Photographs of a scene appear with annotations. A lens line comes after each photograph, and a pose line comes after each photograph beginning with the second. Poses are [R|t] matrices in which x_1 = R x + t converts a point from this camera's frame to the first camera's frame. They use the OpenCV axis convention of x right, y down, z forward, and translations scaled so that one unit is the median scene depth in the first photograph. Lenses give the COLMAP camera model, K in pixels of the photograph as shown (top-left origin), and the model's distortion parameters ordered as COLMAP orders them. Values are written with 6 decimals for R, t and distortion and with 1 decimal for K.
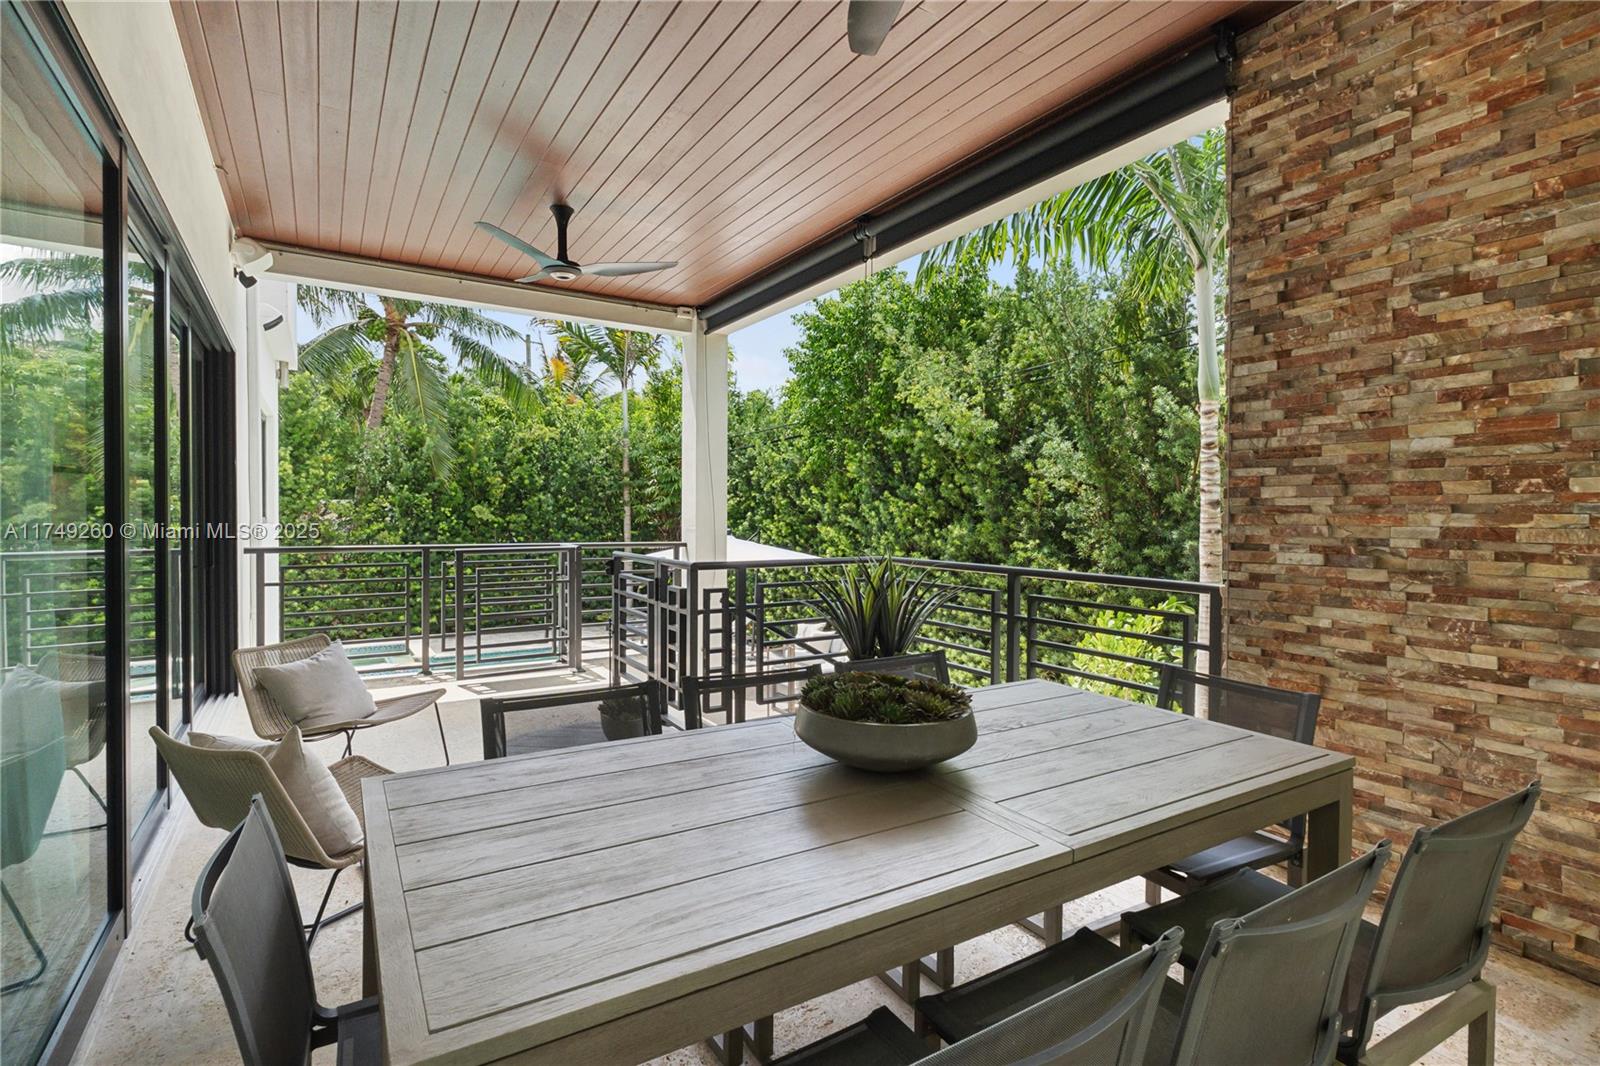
lens RADIAL K [[785.0, 0, 800.0], [0, 785.0, 533.0], [0, 0, 1]] dist [0.001885, 0.000100]
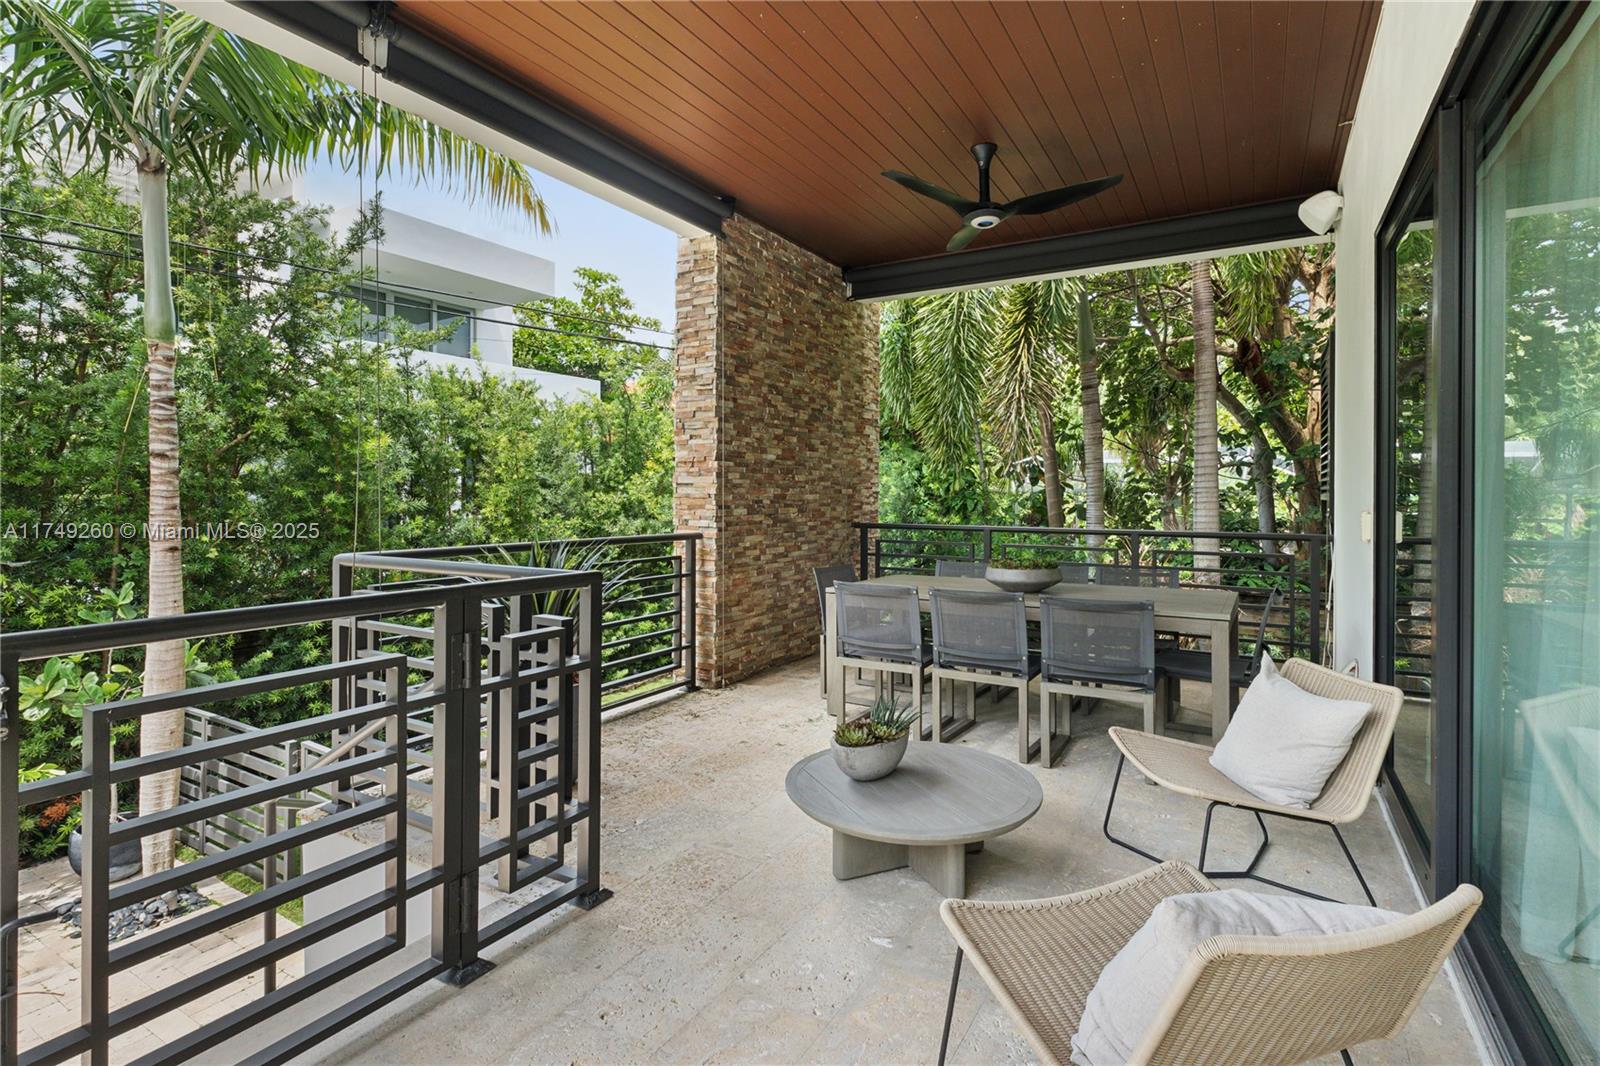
lens RADIAL K [[771.9, 0, 805.3], [0, 771.9, 492.7], [0, 0, 1]] dist [0.001073, 0.000084]
pose [[-0.466801, -0.003691, 0.884354, -1.158623], [0.016294, 0.999786, 0.012774, -0.036919], [-0.884212, 0.020373, -0.466641, 1.885526]]
